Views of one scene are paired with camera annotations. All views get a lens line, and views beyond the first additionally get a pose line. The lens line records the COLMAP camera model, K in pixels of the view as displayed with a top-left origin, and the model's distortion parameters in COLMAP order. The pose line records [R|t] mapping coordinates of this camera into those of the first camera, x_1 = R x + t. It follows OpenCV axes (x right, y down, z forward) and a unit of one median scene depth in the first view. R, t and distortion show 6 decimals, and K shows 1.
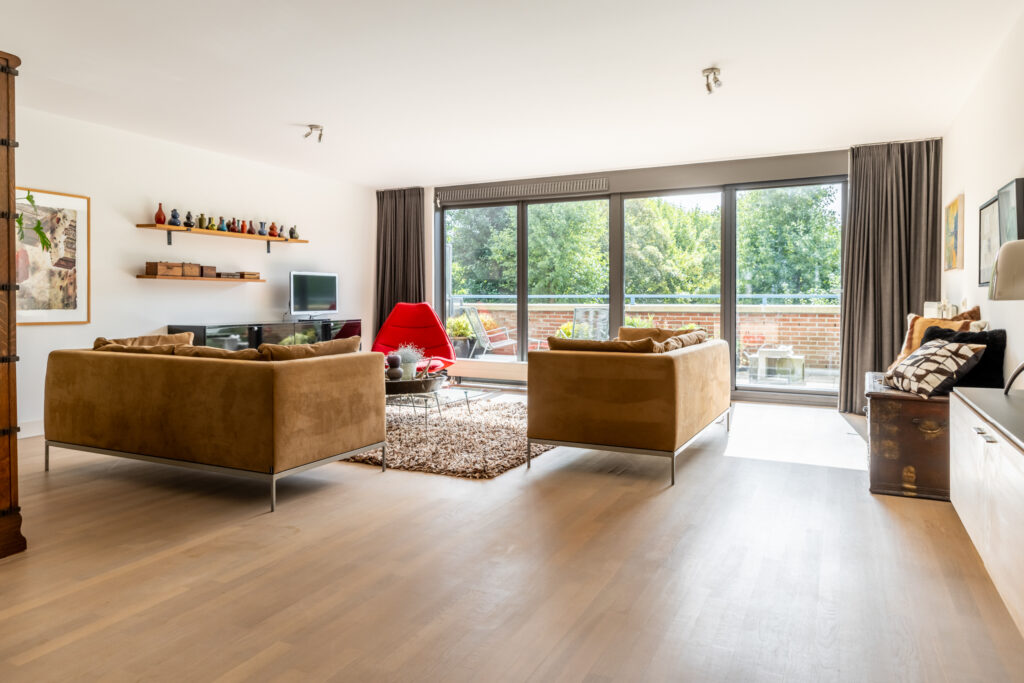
lens RADIAL K [[685.7, 0, 520.6], [0, 685.7, 315.0], [0, 0, 1]] dist [0.011033, 0.000207]
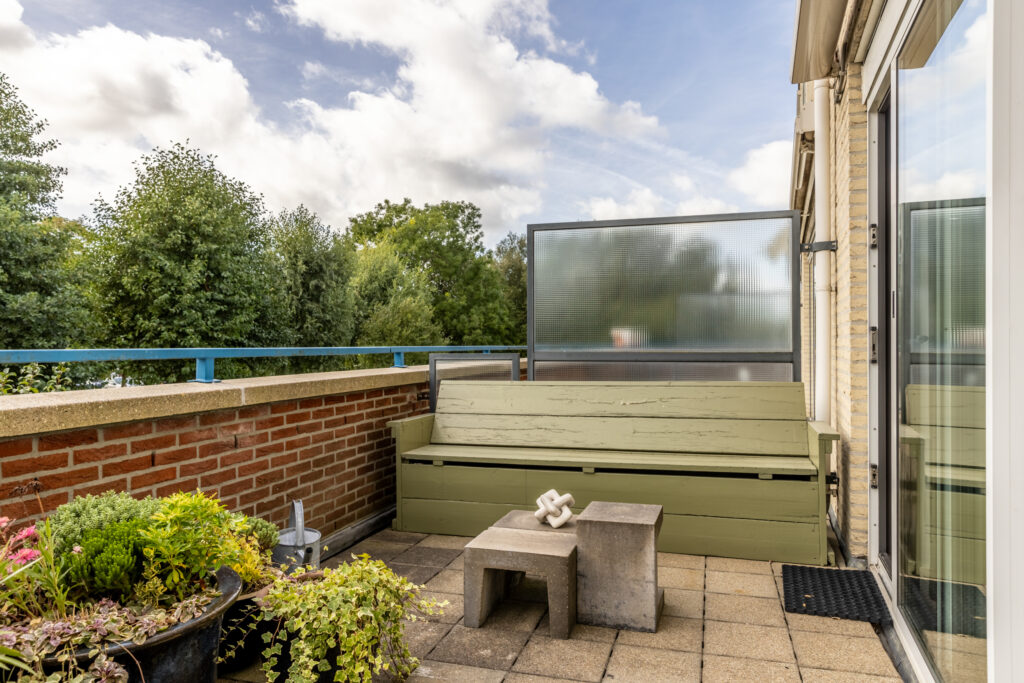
lens RADIAL K [[672.6, 0, 523.4], [0, 672.6, 339.5], [0, 0, 1]] dist [0.011867, -0.000481]
pose [[-0.135499, 0.004303, 0.990768, 0.061070], [0.024350, 0.999703, -0.001012, -0.054754], [-0.990478, 0.023988, -0.135564, 1.649471]]
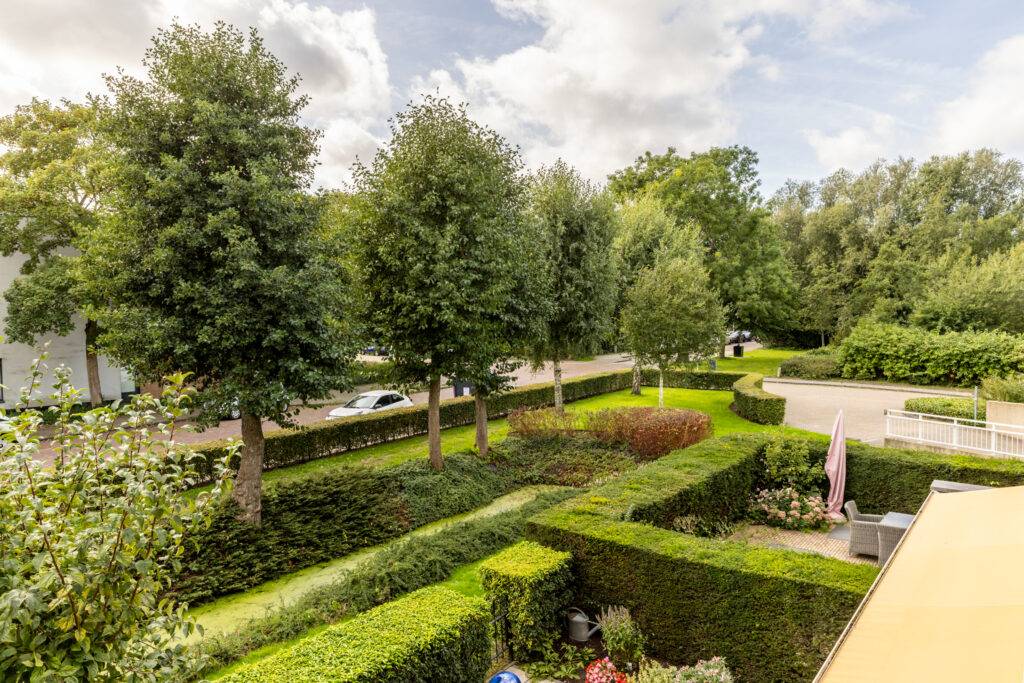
lens RADIAL K [[703.2, 0, 512.0], [0, 703.2, 341.5], [0, 0, 1]] dist [0.009286, 0.002822]
pose [[0.244974, -0.047481, 0.968366, 0.788310], [0.029748, 0.998698, 0.041442, -0.105261], [-0.969073, 0.018655, 0.246067, 1.813984]]
